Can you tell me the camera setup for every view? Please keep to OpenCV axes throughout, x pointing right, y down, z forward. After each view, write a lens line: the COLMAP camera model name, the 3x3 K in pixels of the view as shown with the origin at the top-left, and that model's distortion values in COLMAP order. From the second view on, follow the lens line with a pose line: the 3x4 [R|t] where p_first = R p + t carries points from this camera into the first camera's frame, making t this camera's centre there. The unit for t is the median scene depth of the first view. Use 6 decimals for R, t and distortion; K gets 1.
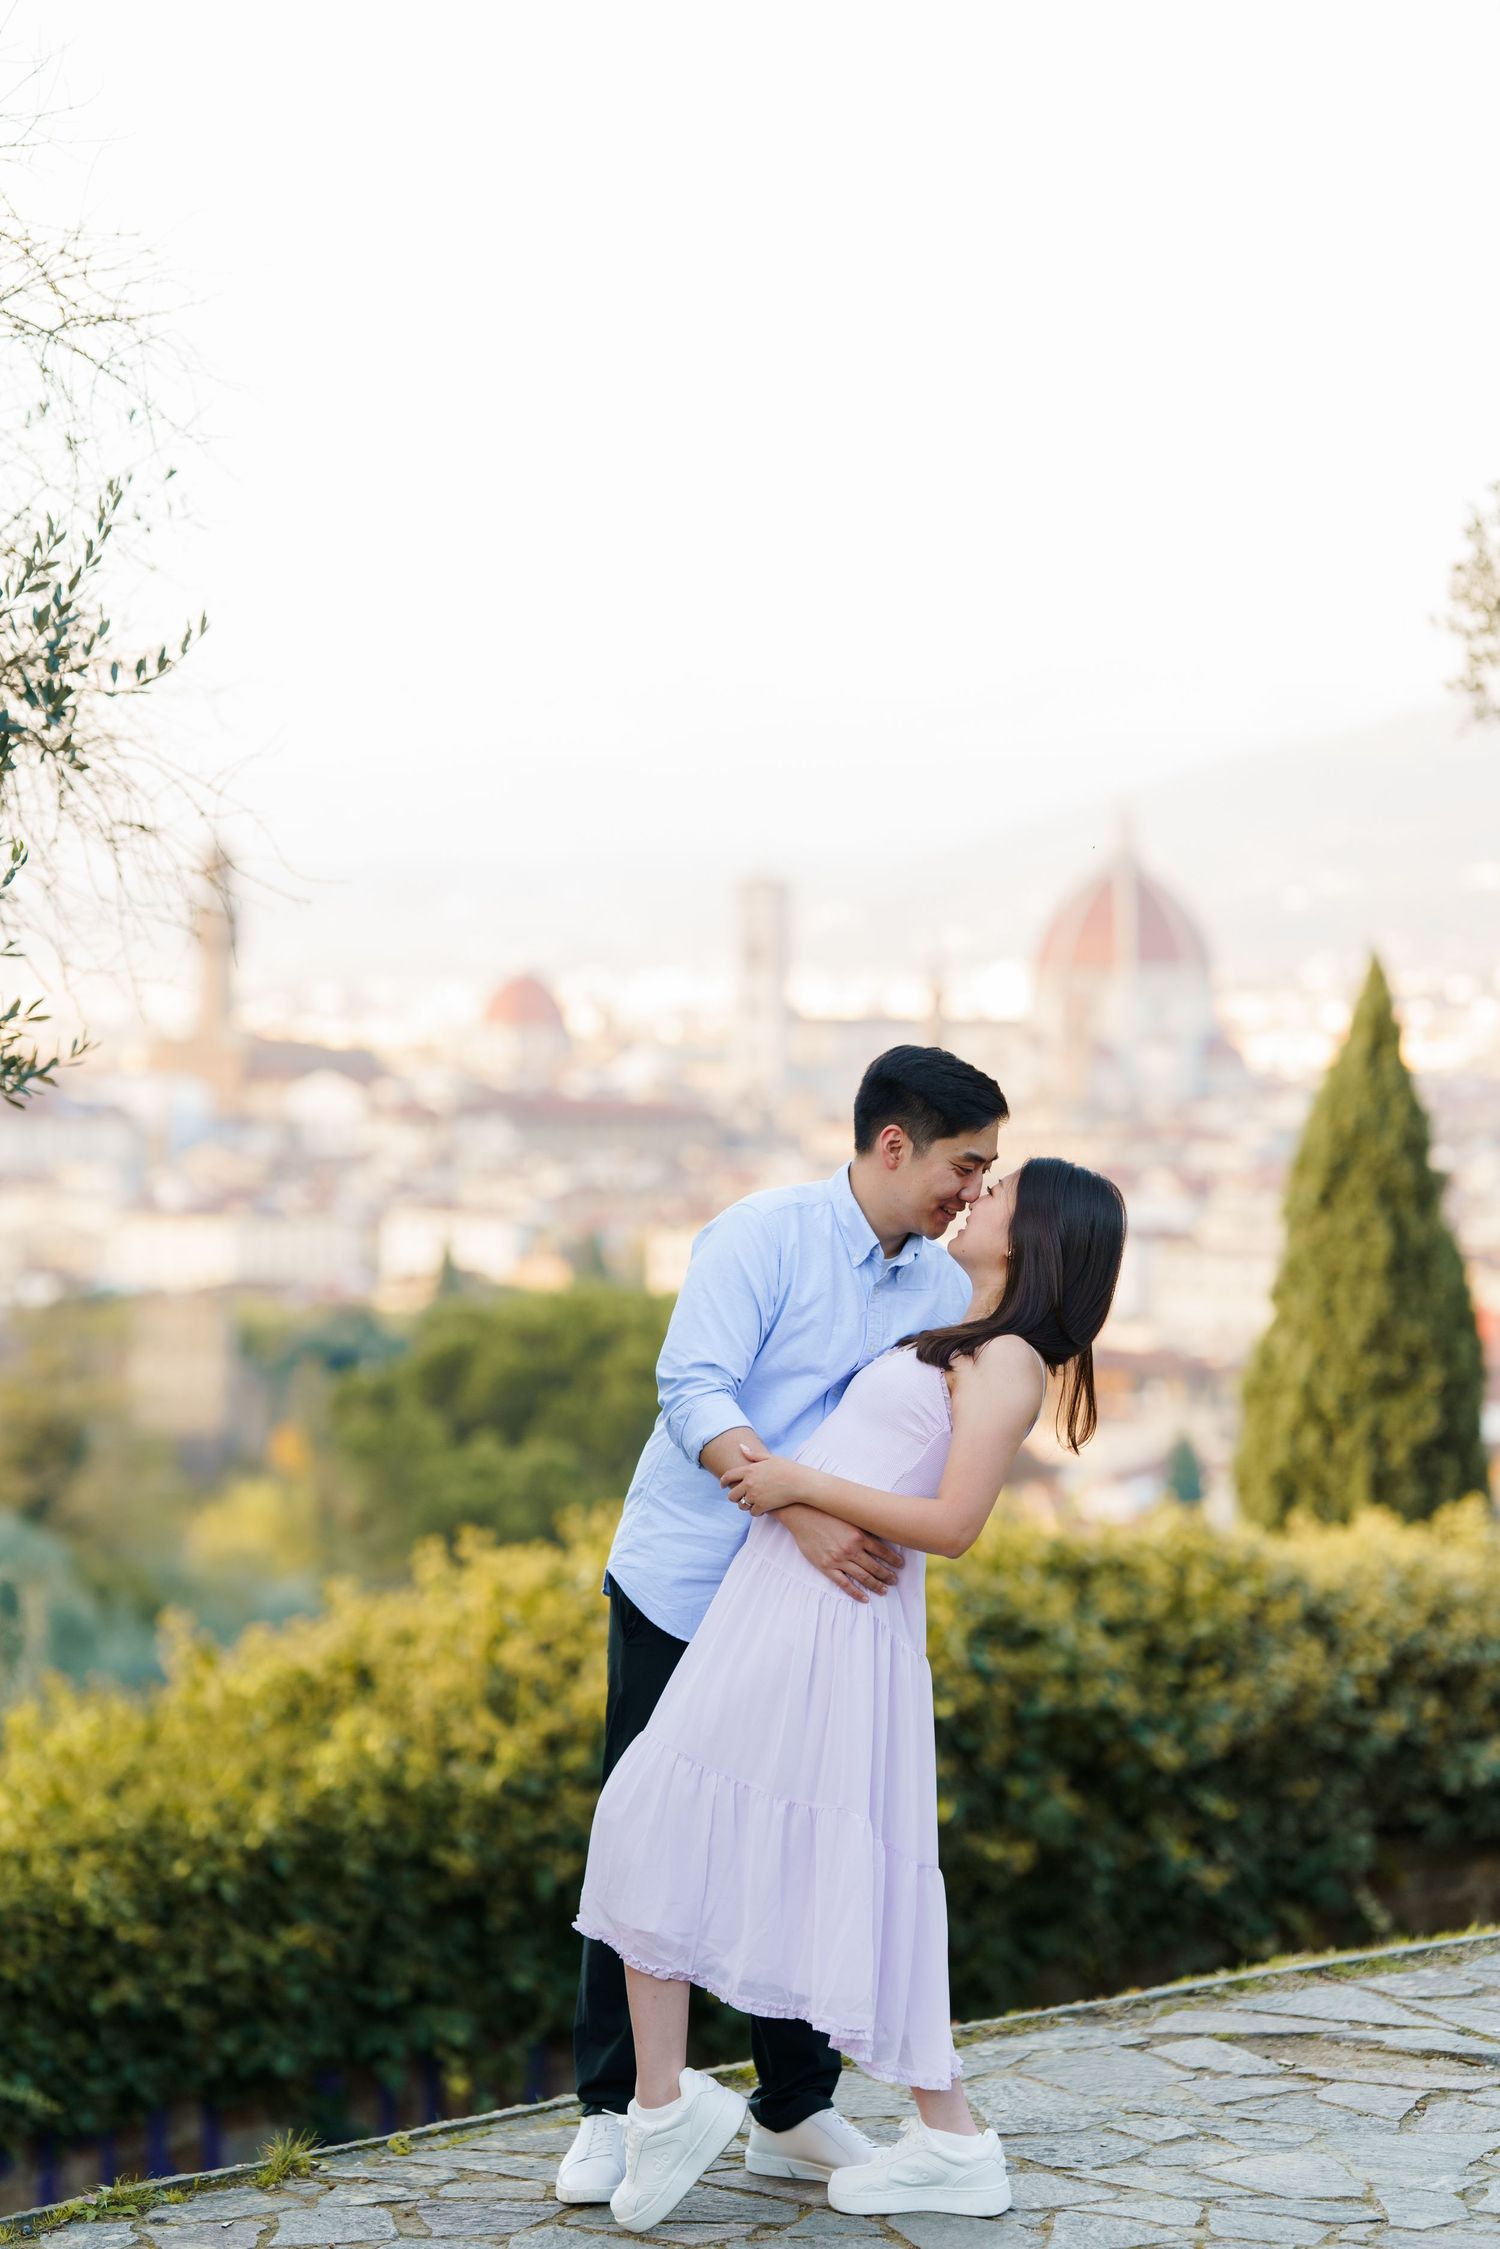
lens RADIAL K [[5196.2, 0, 750.0], [0, 5196.2, 1124.5], [0, 0, 1]] dist [0.806484, -0.033475]
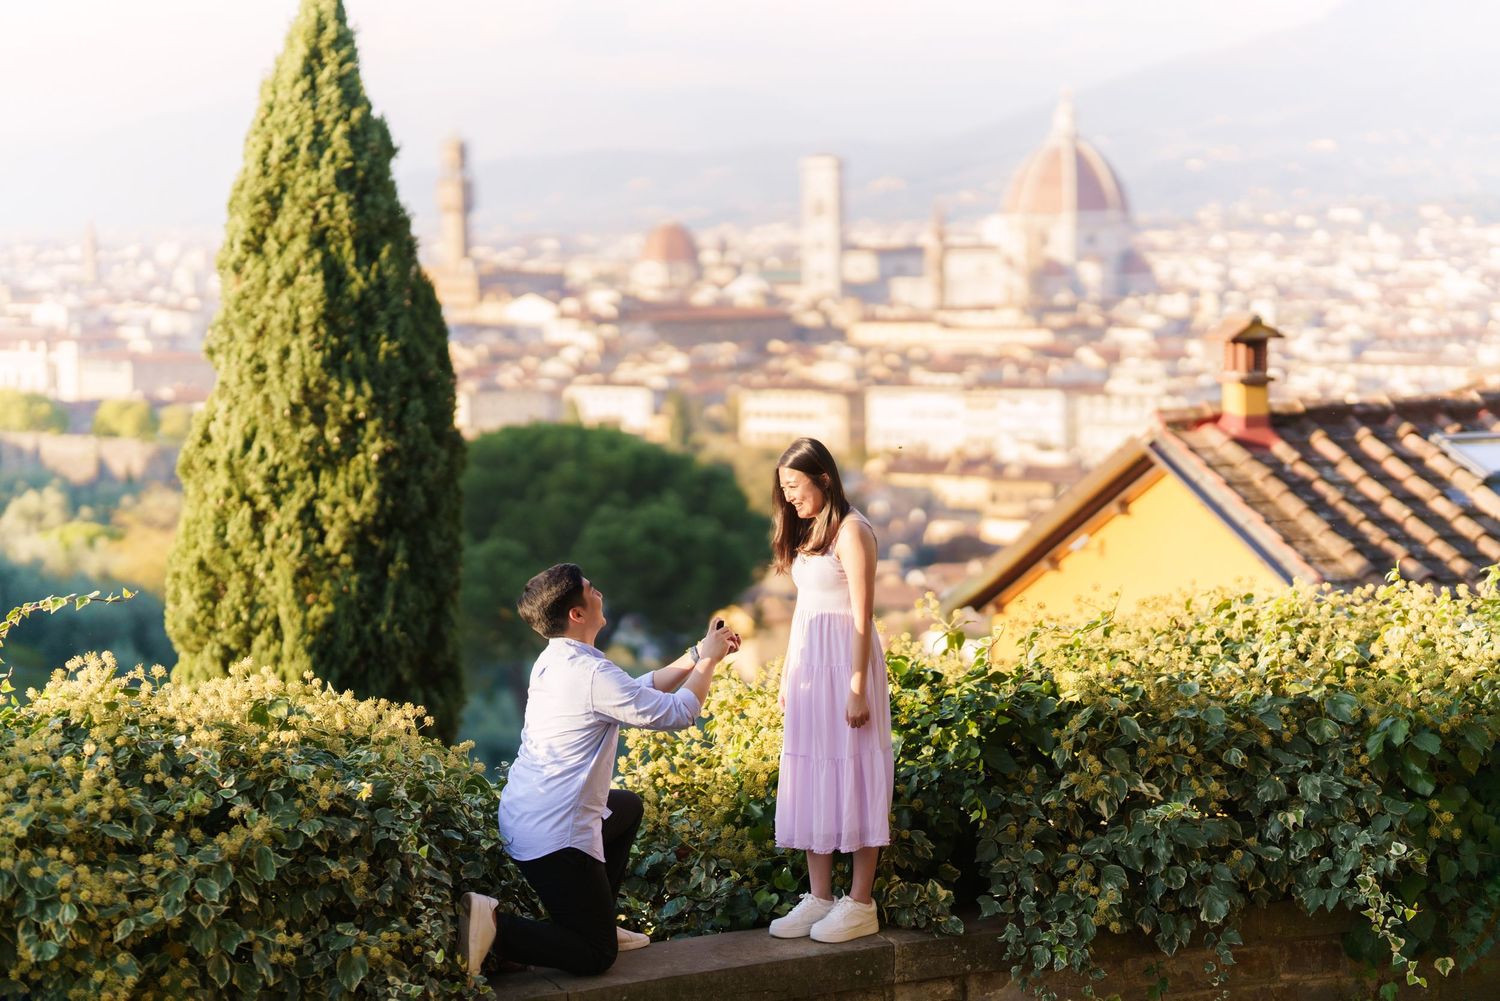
lens RADIAL K [[3355.0, 0, 750.0], [0, 3355.0, 500.5], [0, 0, 1]] dist [0.729820, -0.140255]
pose [[0.999312, -0.016535, -0.033186, 0.209267], [0.018208, 0.998546, 0.050742, 0.029361], [0.032299, -0.051311, 0.998160, 0.449687]]
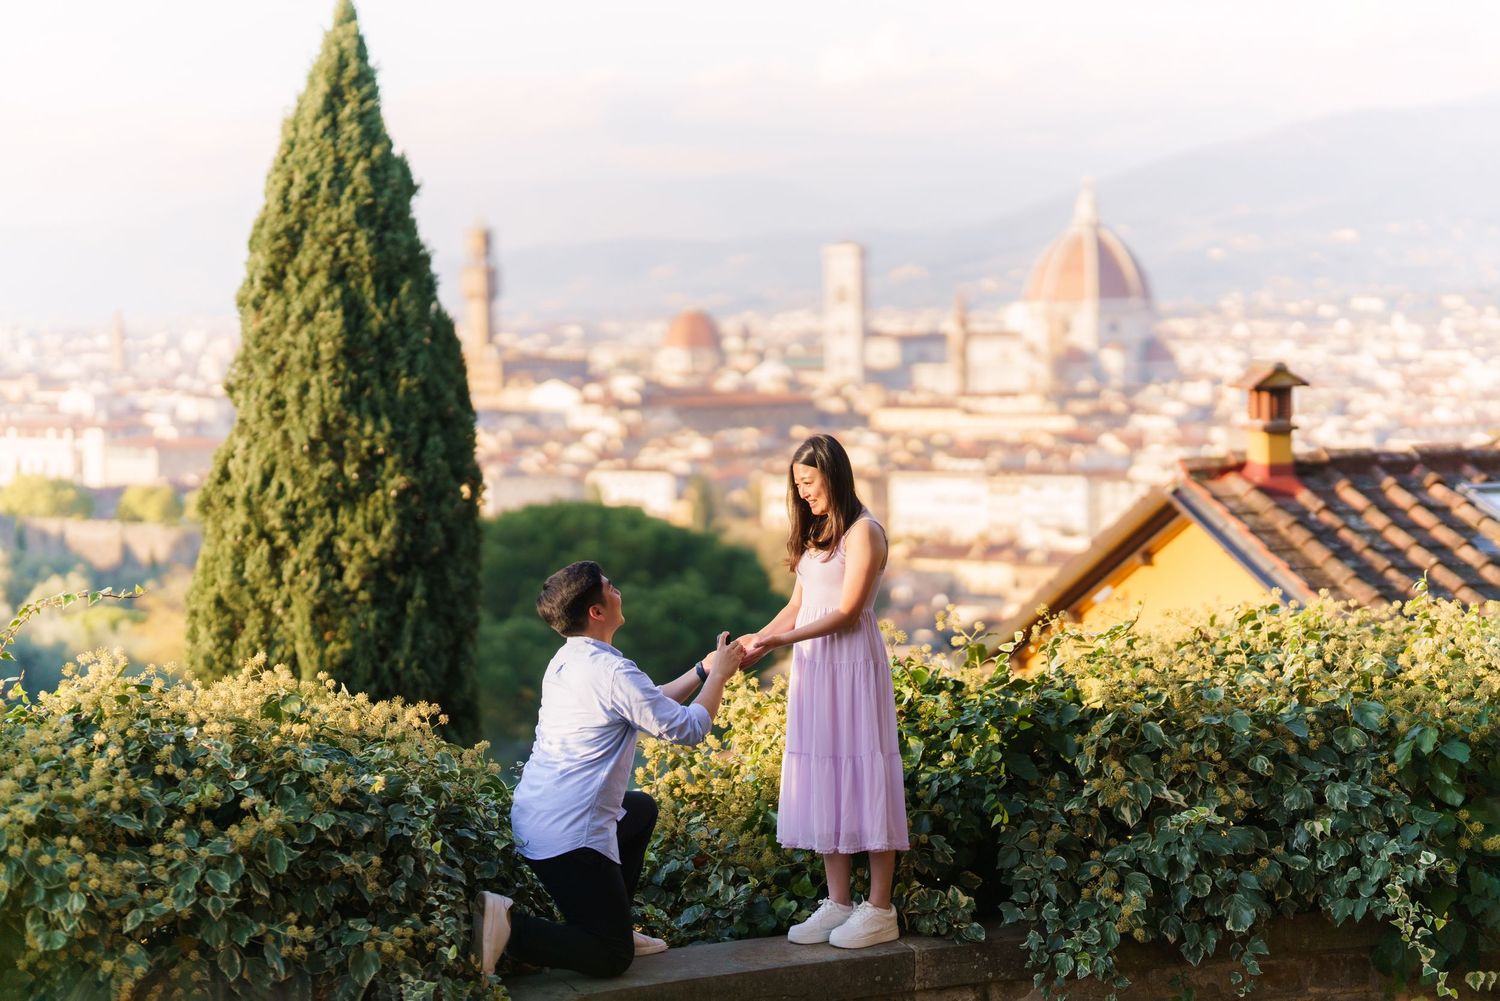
lens RADIAL K [[3357.4, 0, 750.0], [0, 3357.4, 500.5], [0, 0, 1]] dist [0.684805, 0.445857]
pose [[0.999090, -0.016167, -0.039466, 0.209420], [0.017149, 0.999549, 0.024658, 0.037887], [0.039049, -0.025313, 0.998917, 0.452769]]
